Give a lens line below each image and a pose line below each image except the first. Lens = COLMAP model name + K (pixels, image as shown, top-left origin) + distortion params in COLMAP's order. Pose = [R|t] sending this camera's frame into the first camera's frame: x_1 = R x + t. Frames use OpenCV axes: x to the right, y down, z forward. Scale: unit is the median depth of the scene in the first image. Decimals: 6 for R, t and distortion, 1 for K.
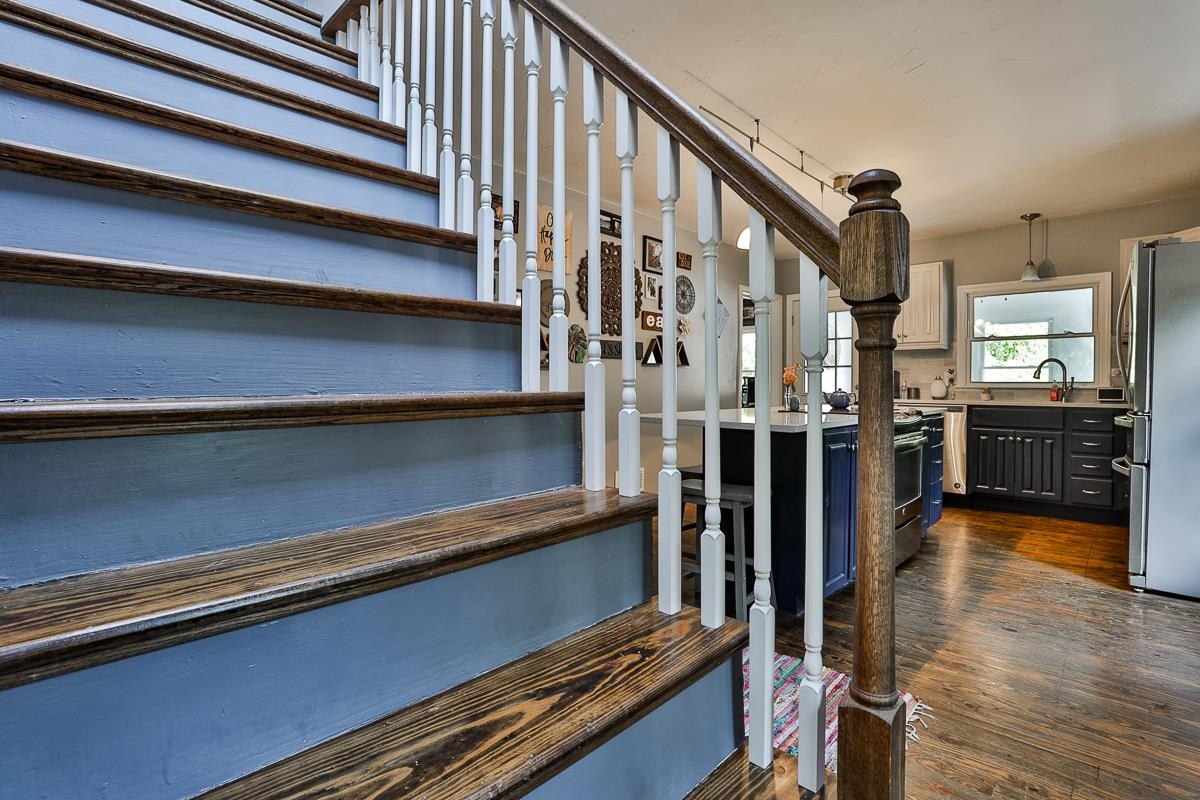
lens RADIAL K [[558.8, 0, 595.5], [0, 558.8, 395.9], [0, 0, 1]] dist [-0.039680, 0.010719]
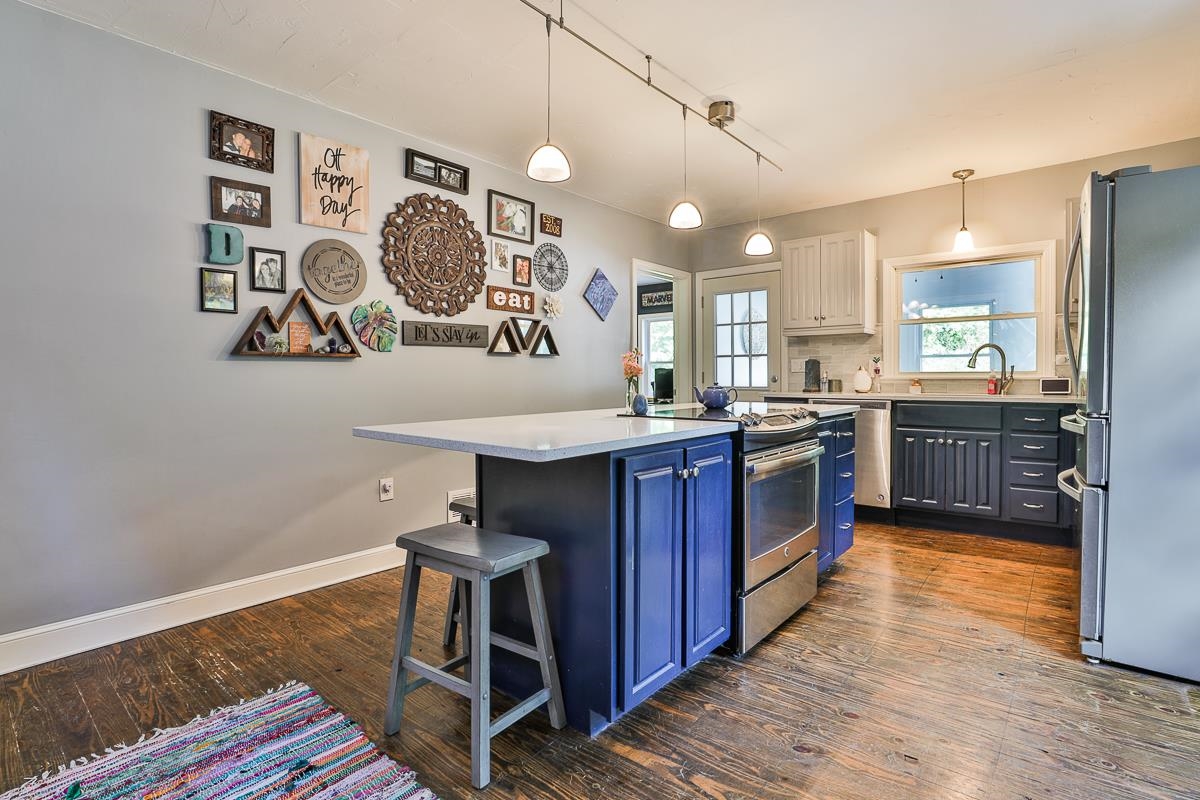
lens RADIAL K [[558.8, 0, 602.8], [0, 558.8, 392.8], [0, 0, 1]] dist [-0.039680, 0.010719]
pose [[0.997652, -0.009933, 0.067760, 0.201857], [0.009396, 0.999922, 0.008244, -0.006110], [-0.067836, -0.007588, 0.997668, 0.215079]]
